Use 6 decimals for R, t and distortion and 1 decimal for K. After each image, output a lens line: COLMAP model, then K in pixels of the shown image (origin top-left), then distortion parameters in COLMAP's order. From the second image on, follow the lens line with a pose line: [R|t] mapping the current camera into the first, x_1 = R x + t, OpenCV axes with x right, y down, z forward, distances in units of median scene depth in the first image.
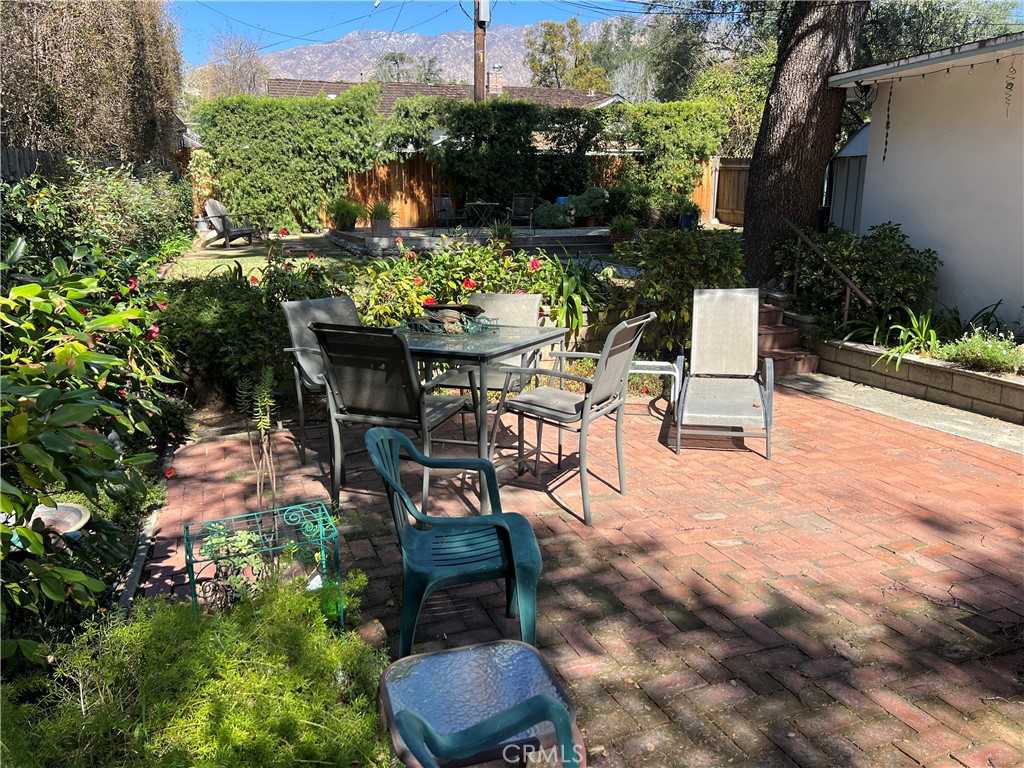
lens RADIAL K [[787.0, 0, 515.8], [0, 787.0, 381.0], [0, 0, 1]] dist [0.038508, -0.018212]
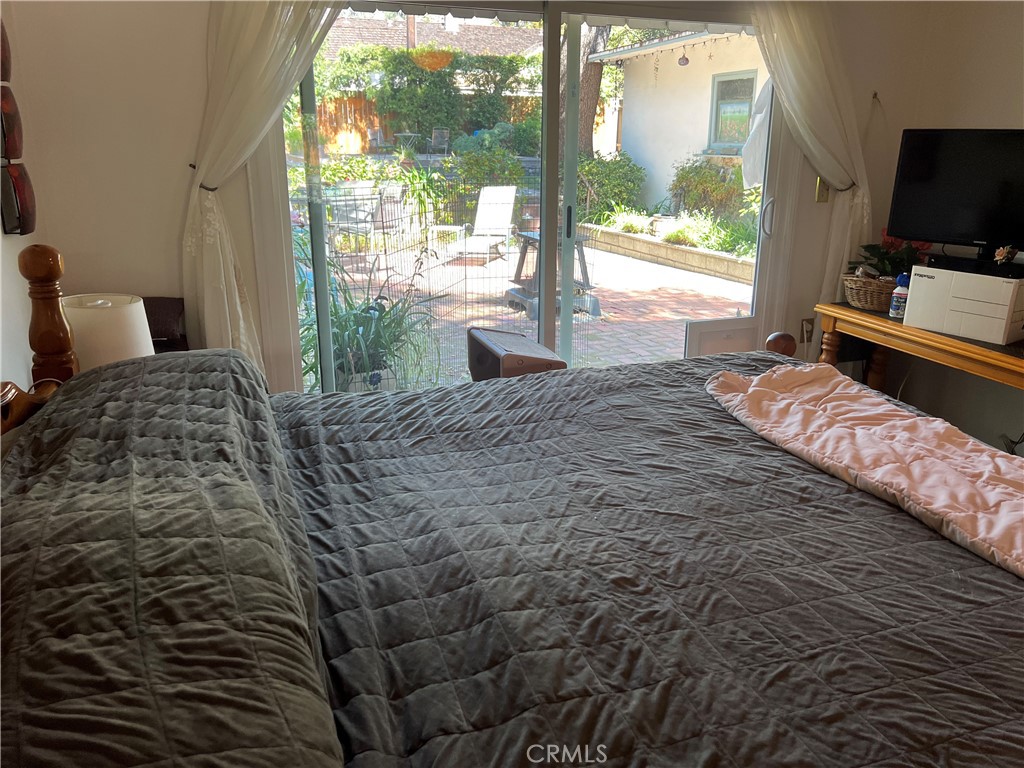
lens RADIAL K [[787.0, 0, 508.1], [0, 787.0, 384.7], [0, 0, 1]] dist [0.038508, -0.018212]
pose [[0.999818, 0.011646, 0.015126, 0.097767], [-0.012836, 0.996620, 0.081145, 0.064398], [-0.014130, -0.081325, 0.996587, -0.275818]]
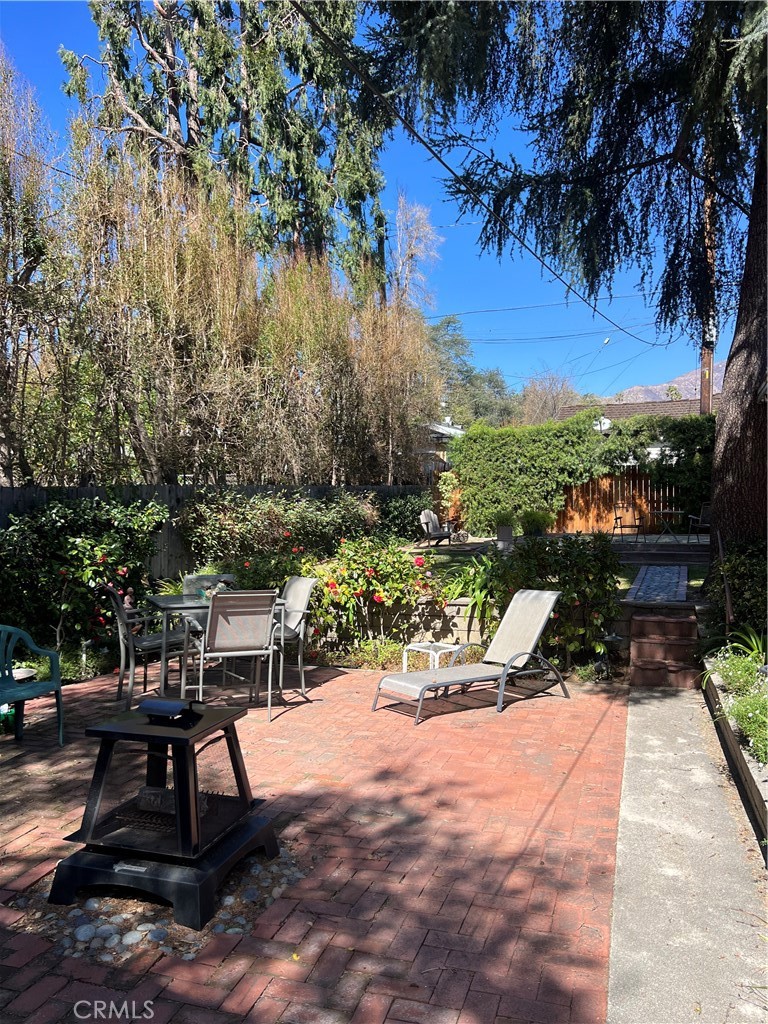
lens RADIAL K [[787.0, 0, 383.0], [0, 787.0, 513.9], [0, 0, 1]] dist [0.038508, -0.018212]
pose [[0.773865, 0.001017, -0.633350, 0.301167], [-0.136441, 0.976786, -0.165143, -0.003000], [0.618480, 0.214213, 0.756039, -0.003174]]
